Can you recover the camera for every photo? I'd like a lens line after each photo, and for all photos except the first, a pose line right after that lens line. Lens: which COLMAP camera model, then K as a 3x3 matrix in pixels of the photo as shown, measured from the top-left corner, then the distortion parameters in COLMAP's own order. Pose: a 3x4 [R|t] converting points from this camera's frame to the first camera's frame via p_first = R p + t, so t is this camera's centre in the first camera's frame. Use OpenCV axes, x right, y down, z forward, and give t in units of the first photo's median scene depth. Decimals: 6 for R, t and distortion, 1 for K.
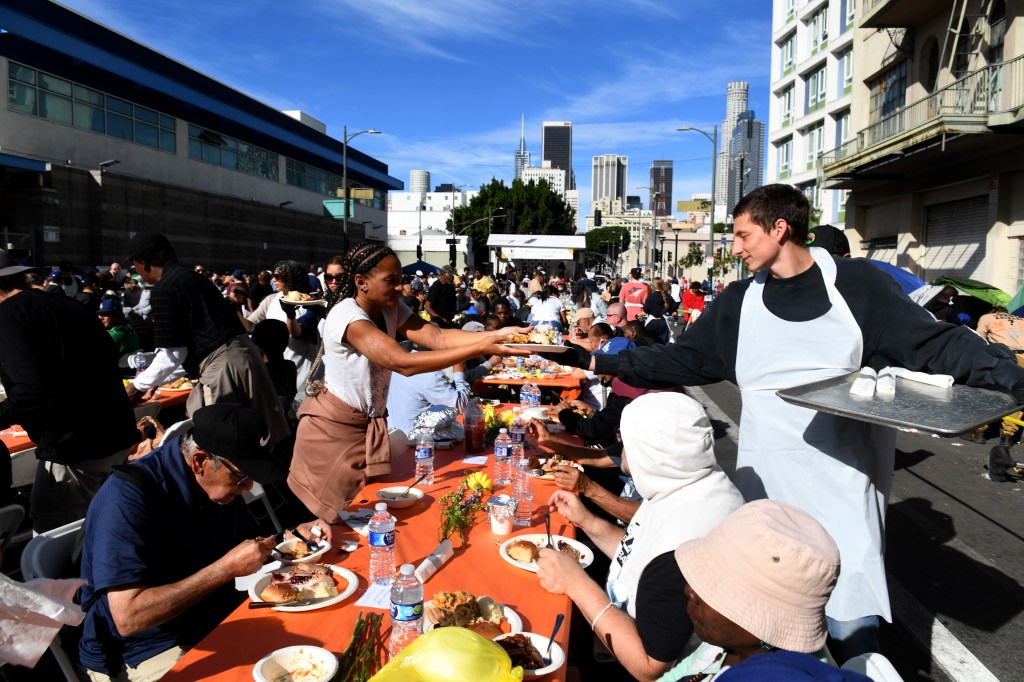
lens RADIAL K [[701.9, 0, 504.0], [0, 701.9, 340.4], [0, 0, 1]] dist [-0.056095, 0.004694]
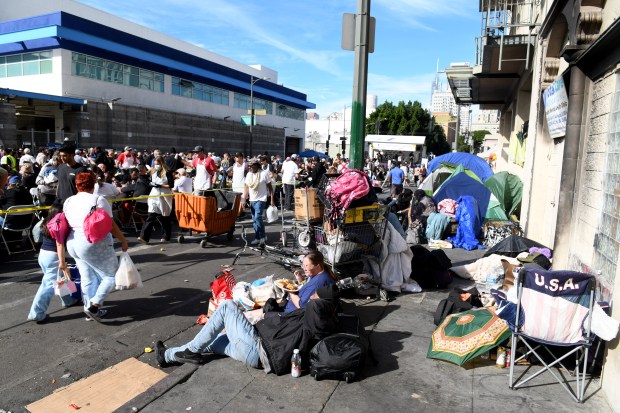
lens RADIAL K [[425.0, 0, 307.6], [0, 425.0, 211.7], [0, 0, 1]] dist [-0.056095, 0.004694]
pose [[0.961251, 0.057962, -0.269512, 0.246203], [-0.049403, 0.998039, 0.038441, 0.002763], [0.271211, -0.023637, 0.962230, -0.049149]]
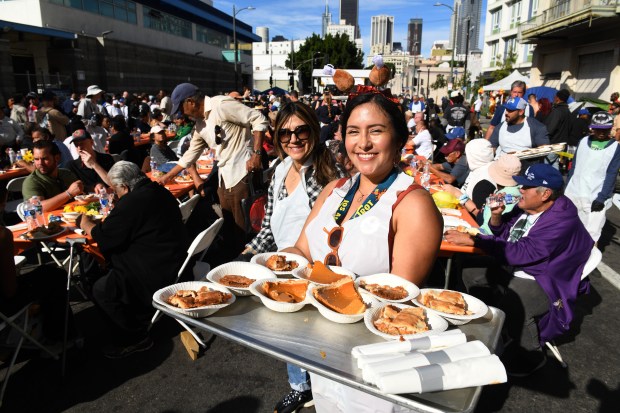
lens RADIAL K [[425.0, 0, 305.7], [0, 425.0, 205.9], [0, 0, 1]] dist [-0.056095, 0.004694]
pose [[0.999766, -0.004639, -0.021142, -0.038646], [0.008068, 0.986234, 0.165159, 0.003274], [0.020085, -0.165291, 0.986040, -0.070635]]
